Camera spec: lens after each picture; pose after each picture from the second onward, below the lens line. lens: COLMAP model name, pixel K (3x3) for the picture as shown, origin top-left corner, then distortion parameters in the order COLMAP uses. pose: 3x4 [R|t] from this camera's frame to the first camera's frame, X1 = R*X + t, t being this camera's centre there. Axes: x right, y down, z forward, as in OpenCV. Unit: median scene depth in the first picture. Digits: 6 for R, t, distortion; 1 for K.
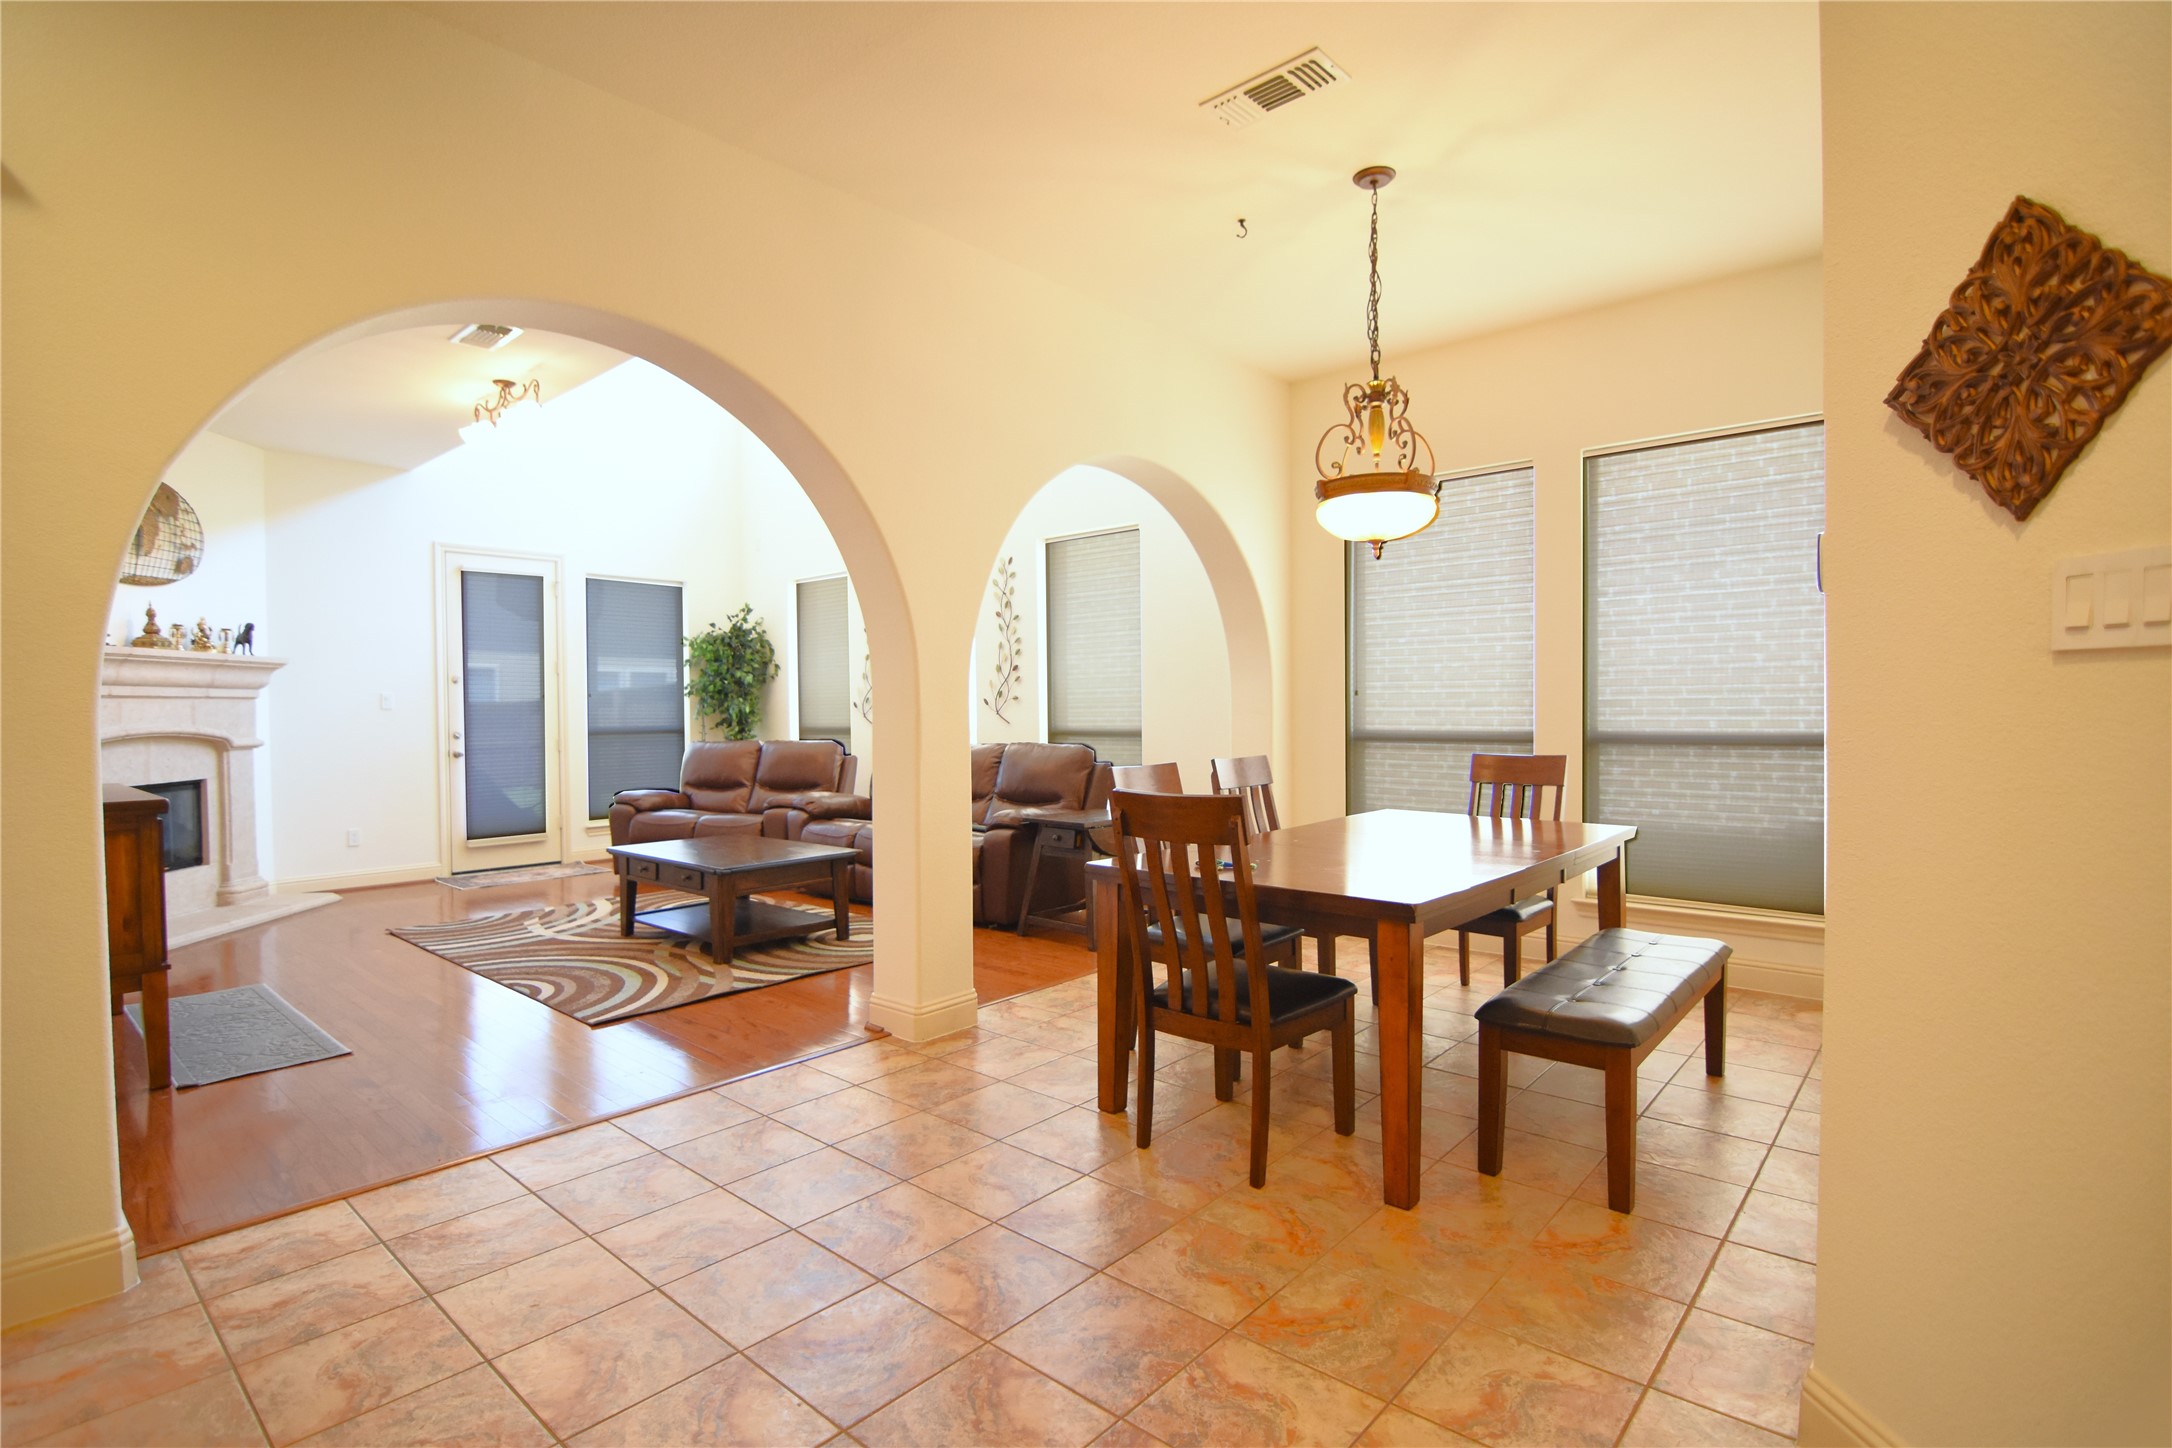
lens RADIAL K [[1040.6, 0, 1087.8], [0, 1040.6, 723.0], [0, 0, 1]] dist [-0.003076, -0.000218]
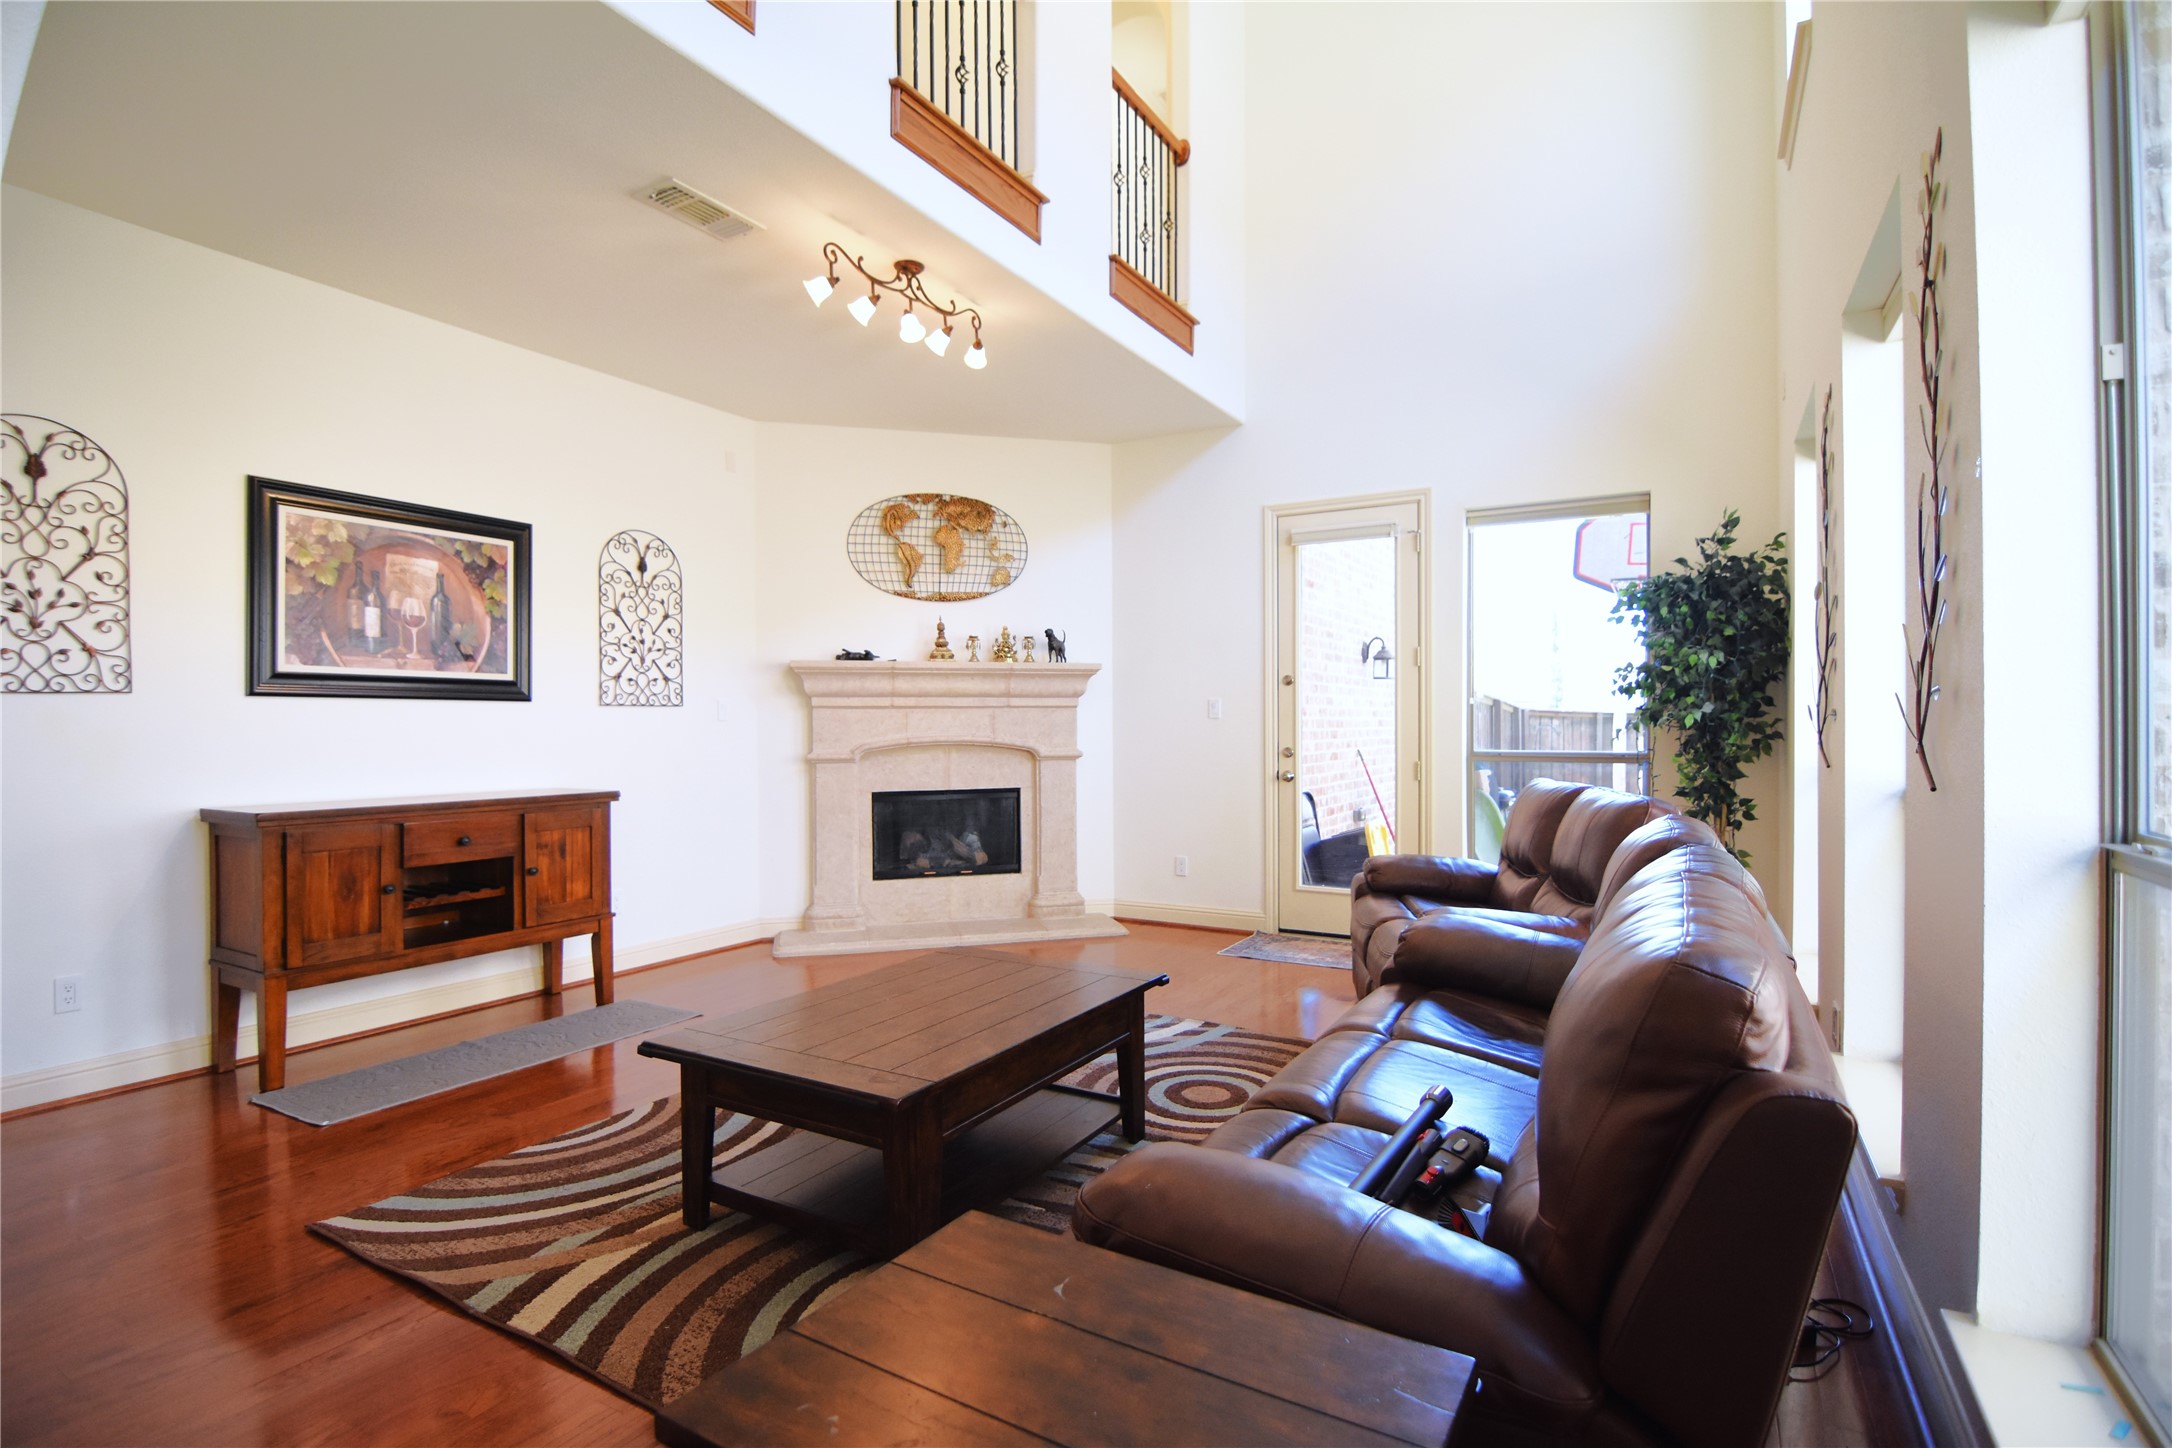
lens RADIAL K [[1040.6, 0, 1090.6], [0, 1040.6, 729.3], [0, 0, 1]] dist [-0.003076, -0.000218]
pose [[0.210246, 0.013099, -0.977561, 0.146042], [-0.011020, 0.999878, 0.011028, -0.014552], [0.977586, 0.008454, 0.210365, 0.850225]]
